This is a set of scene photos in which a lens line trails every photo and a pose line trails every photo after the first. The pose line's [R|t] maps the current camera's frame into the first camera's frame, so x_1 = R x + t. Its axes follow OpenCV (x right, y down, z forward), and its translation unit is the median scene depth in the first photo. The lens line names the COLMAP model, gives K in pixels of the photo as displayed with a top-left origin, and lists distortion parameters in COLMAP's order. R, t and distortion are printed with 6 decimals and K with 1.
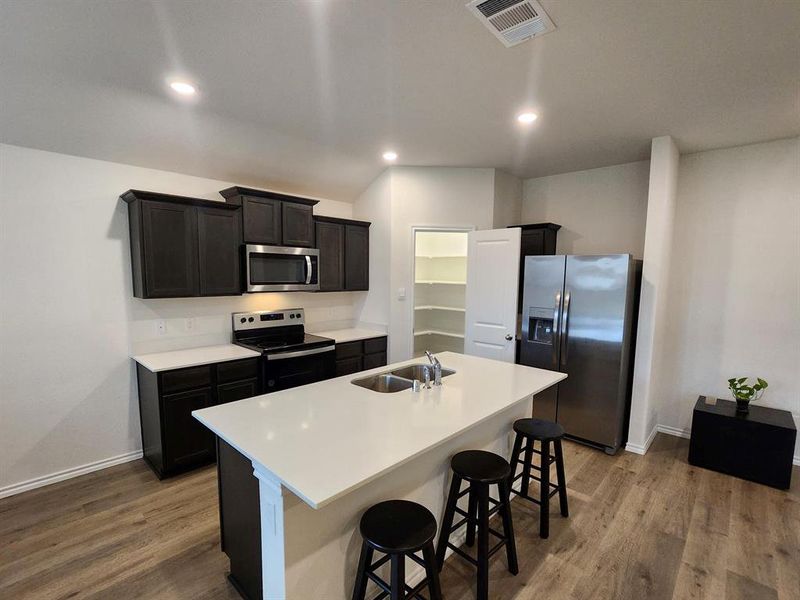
lens RADIAL K [[378.3, 0, 403.2], [0, 378.3, 314.7], [0, 0, 1]] dist [-0.013143, 0.000855]
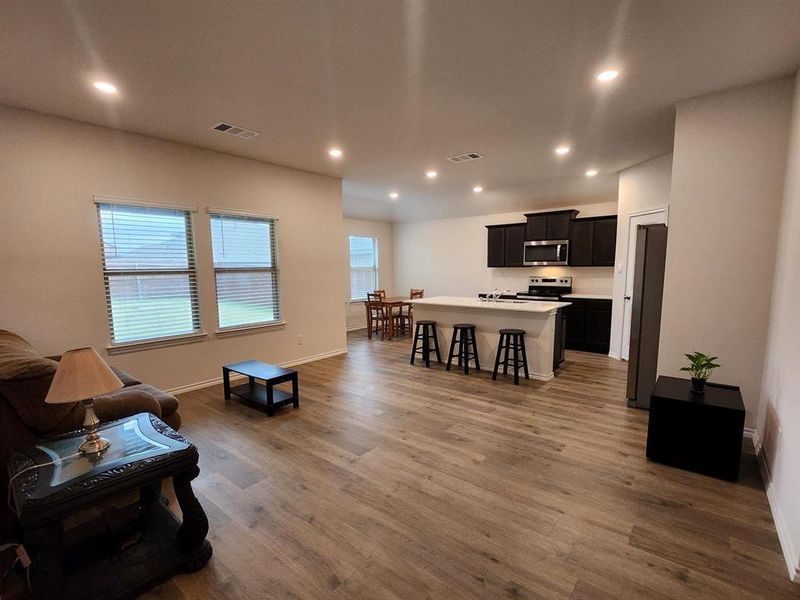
lens RADIAL K [[378.3, 0, 403.2], [0, 378.3, 314.7], [0, 0, 1]] dist [-0.013143, 0.000855]
pose [[0.067560, 0.113407, -0.991249, 1.660020], [-0.100365, 0.989252, 0.106338, 0.054017], [0.992654, 0.092303, 0.078215, 0.229841]]
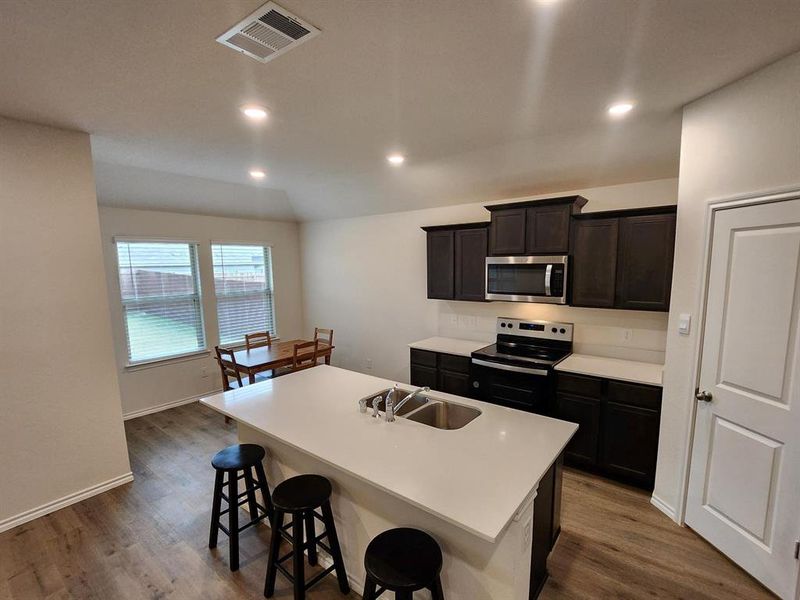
lens RADIAL K [[378.3, 0, 403.2], [0, 378.3, 314.7], [0, 0, 1]] dist [-0.013143, 0.000855]
pose [[0.079376, 0.121315, -0.989435, 0.705731], [-0.093219, 0.989121, 0.113798, -0.126107], [0.992477, 0.083201, 0.089822, 0.690829]]
